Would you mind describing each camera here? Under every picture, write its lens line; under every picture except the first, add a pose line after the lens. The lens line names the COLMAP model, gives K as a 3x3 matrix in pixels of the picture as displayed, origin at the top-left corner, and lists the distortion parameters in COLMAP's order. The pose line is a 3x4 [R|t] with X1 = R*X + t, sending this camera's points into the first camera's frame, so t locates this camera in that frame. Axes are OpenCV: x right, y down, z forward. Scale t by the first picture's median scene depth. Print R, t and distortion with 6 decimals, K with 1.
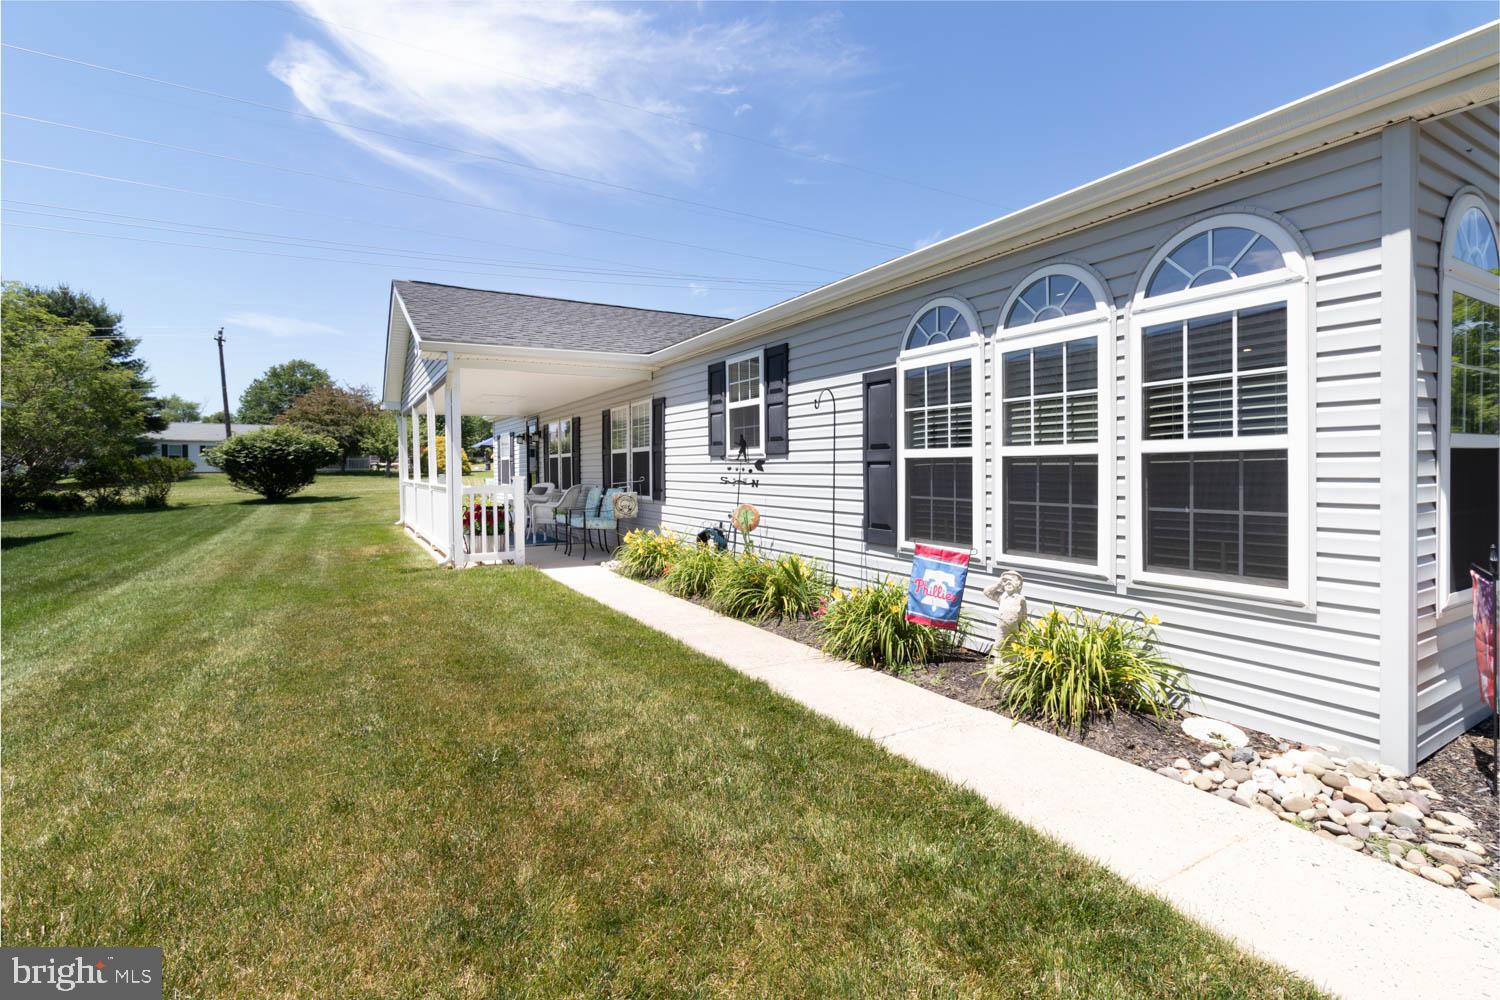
lens RADIAL K [[683.3, 0, 754.3], [0, 683.3, 481.1], [0, 0, 1]] dist [0.009665, 0.000386]
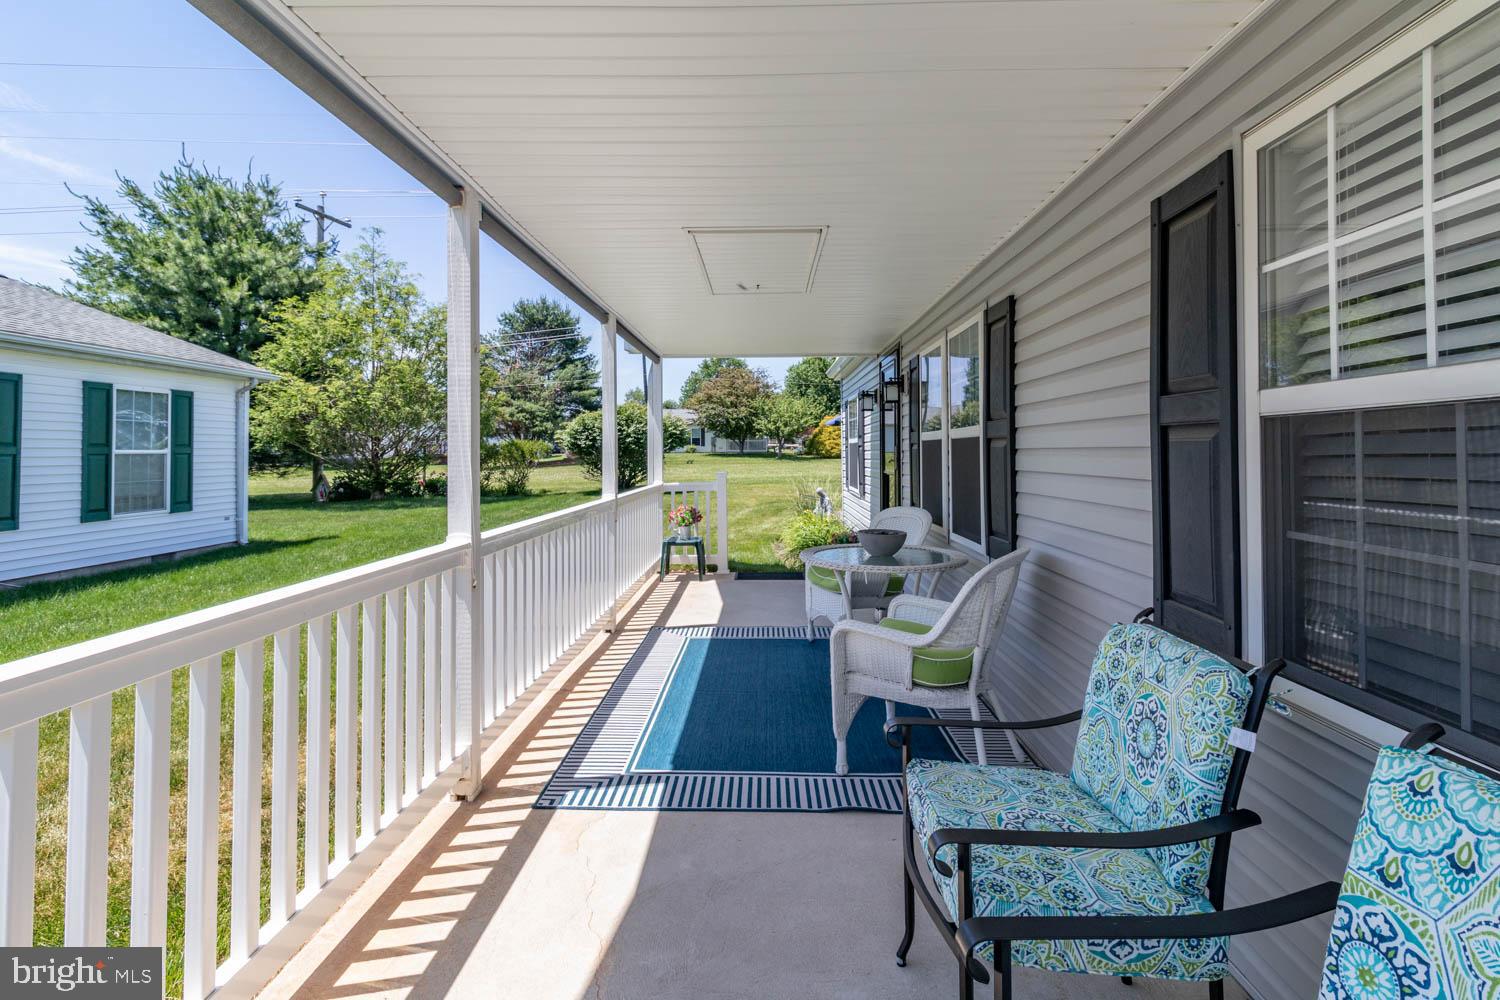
lens RADIAL K [[702.0, 0, 751.1], [0, 702.0, 442.3], [0, 0, 1]] dist [0.000714, 0.000086]
pose [[0.846103, -0.001129, -0.533018, -0.138962], [-0.014126, 0.999599, -0.024541, -0.017847], [0.532832, 0.028294, 0.845748, 0.504456]]
